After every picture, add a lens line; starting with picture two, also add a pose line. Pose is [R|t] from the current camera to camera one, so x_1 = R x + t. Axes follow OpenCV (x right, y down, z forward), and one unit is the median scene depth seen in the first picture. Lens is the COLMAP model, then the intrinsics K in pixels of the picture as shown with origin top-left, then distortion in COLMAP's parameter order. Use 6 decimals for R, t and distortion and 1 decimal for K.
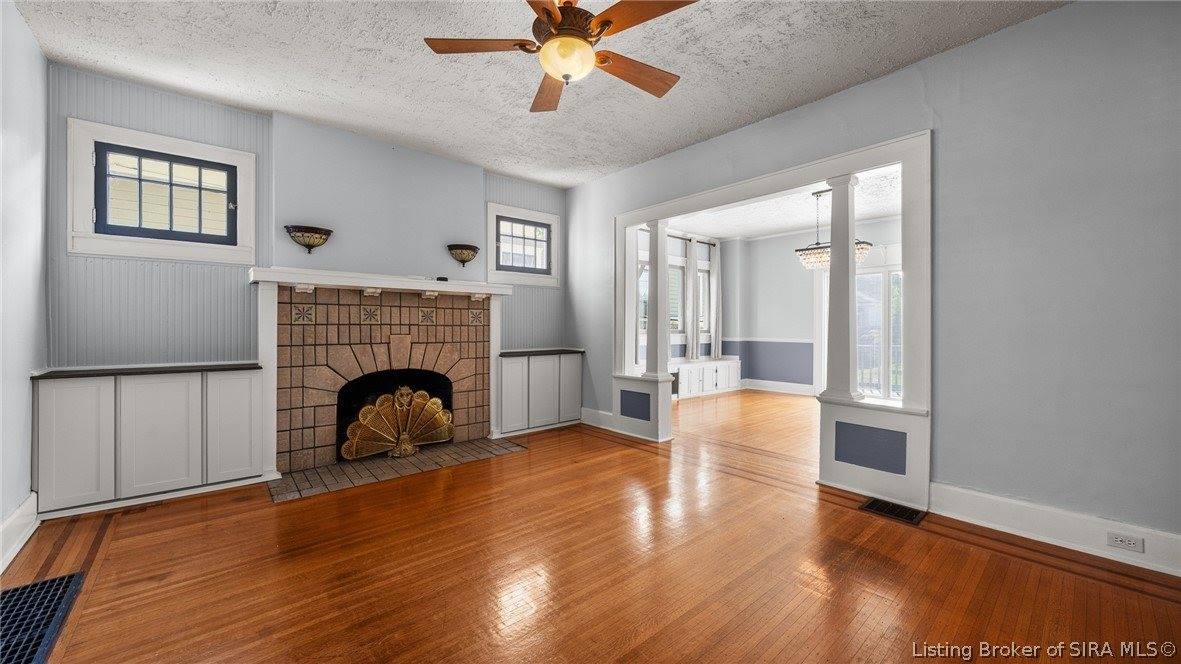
lens RADIAL K [[452.2, 0, 587.6], [0, 452.2, 325.4], [0, 0, 1]] dist [-0.001212, -0.001781]
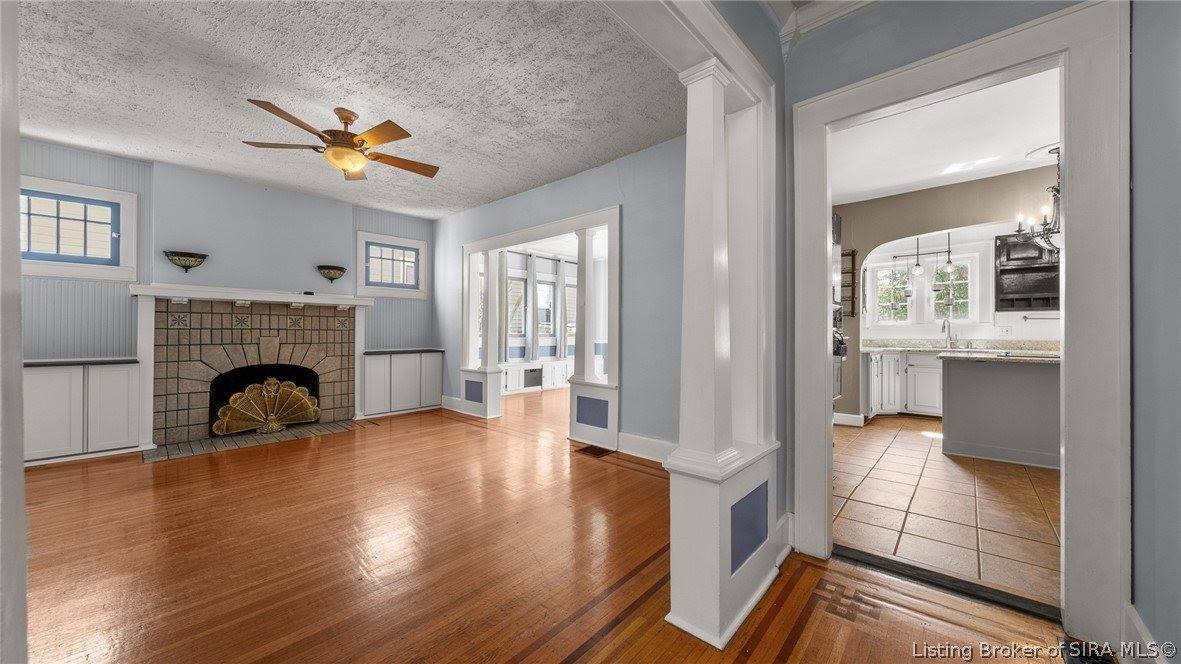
lens RADIAL K [[428.5, 0, 596.2], [0, 428.5, 328.0], [0, 0, 1]] dist [-0.002269, 0.000505]
pose [[0.991740, 0.002959, 0.128227, 0.327205], [-0.002326, 0.999984, -0.005090, -0.000800], [-0.128240, 0.004750, 0.991732, -0.296961]]
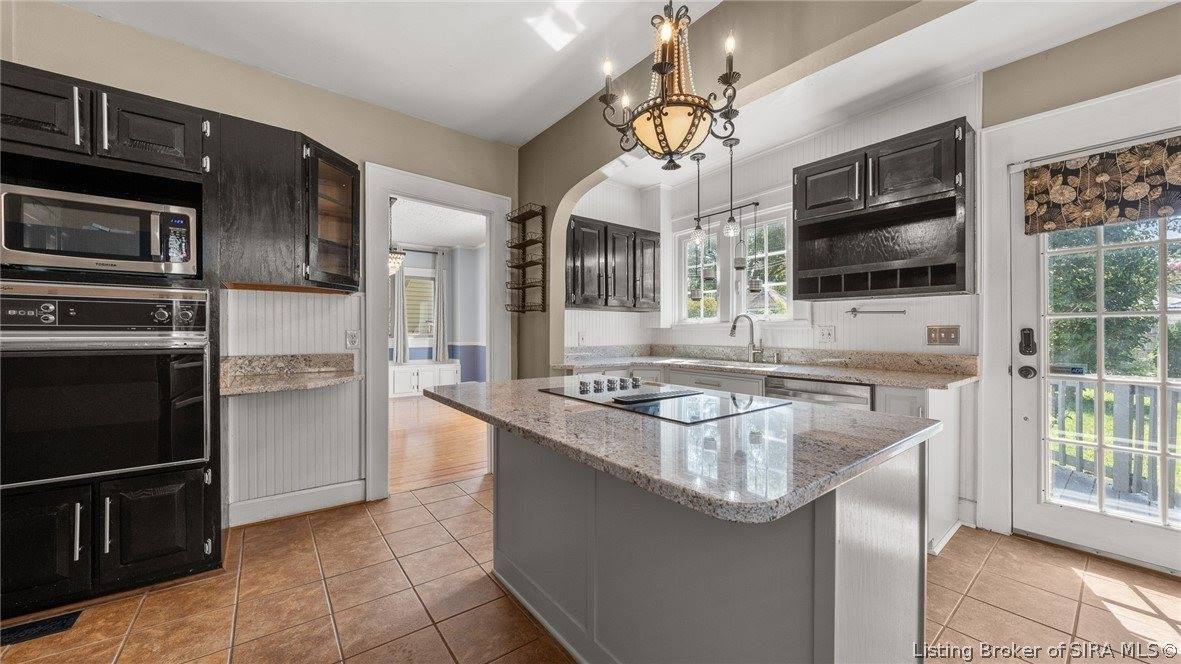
lens RADIAL K [[424.7, 0, 600.4], [0, 424.7, 333.9], [0, 0, 1]] dist [-0.000007, -0.000177]
pose [[0.998743, 0.001681, -0.050097, 1.377757], [-0.000978, 0.999901, 0.014066, -0.011556], [0.050116, -0.013999, 0.998645, 0.074308]]
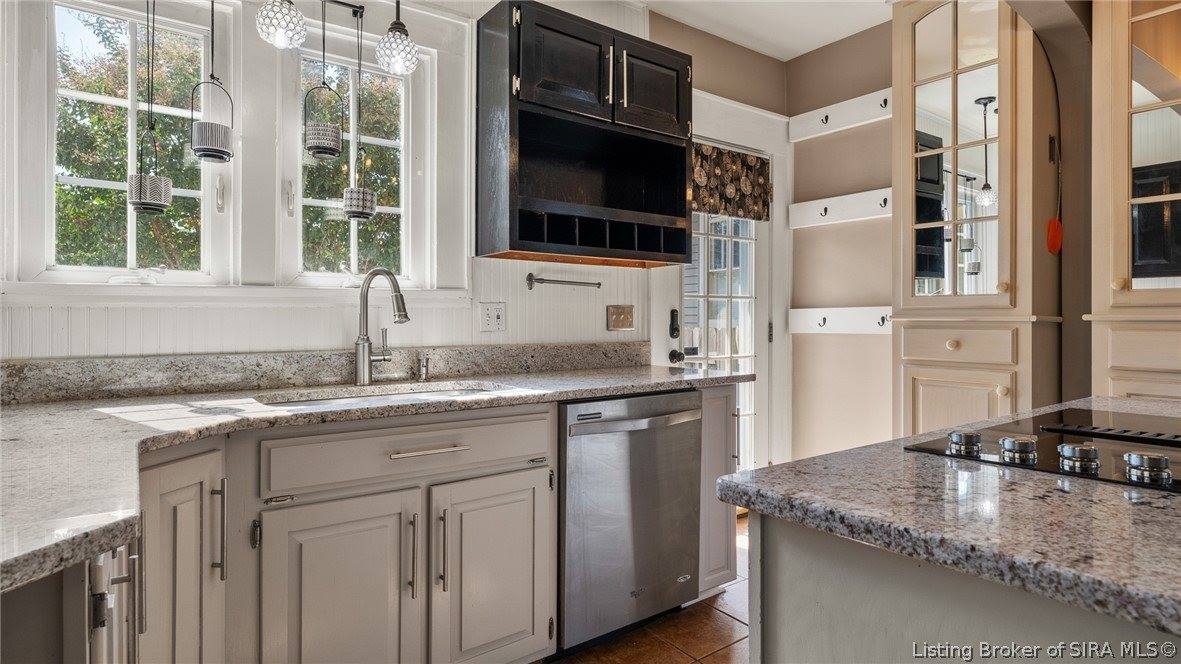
lens RADIAL K [[630.5, 0, 588.5], [0, 630.5, 323.5], [0, 0, 1]] dist [-0.001166, -0.000415]
pose [[0.089892, -0.004179, 0.995943, 1.128840], [-0.002210, 0.999988, 0.004396, 0.002471], [-0.995949, -0.002596, 0.089881, 0.695400]]
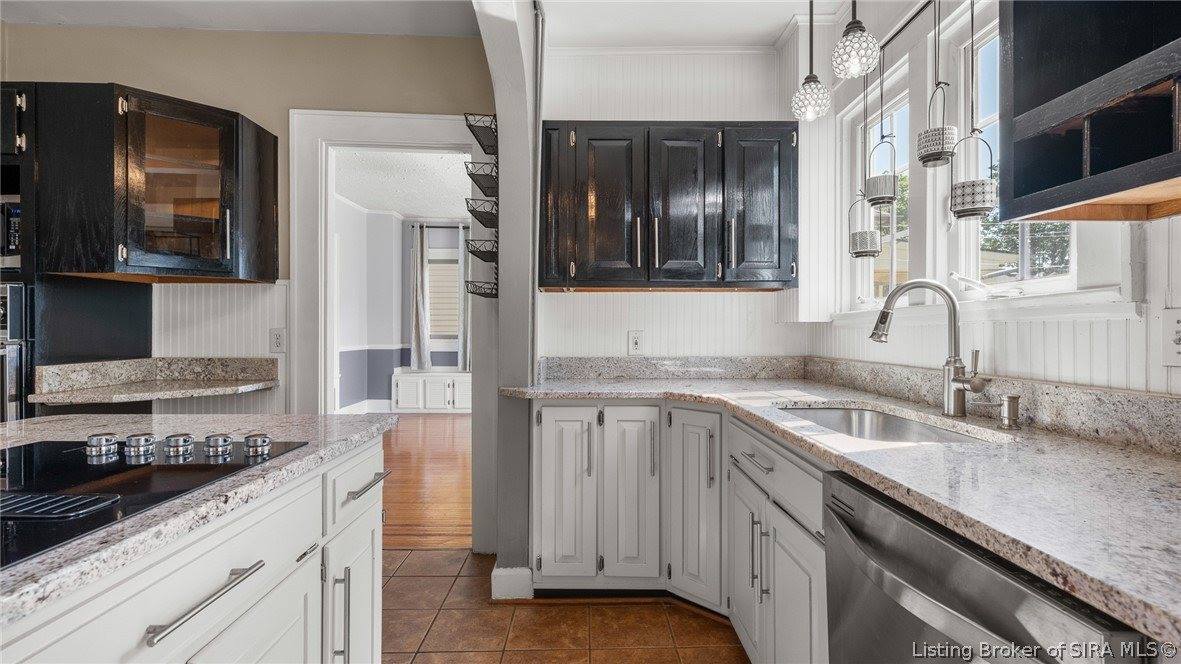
lens RADIAL K [[545.5, 0, 592.5], [0, 545.5, 331.2], [0, 0, 1]] dist [0.004440, -0.000965]
pose [[0.759037, 0.000678, -0.651047, 1.692782], [0.005379, 0.999959, 0.007312, -0.007097], [0.651025, -0.009052, 0.759002, 0.470868]]
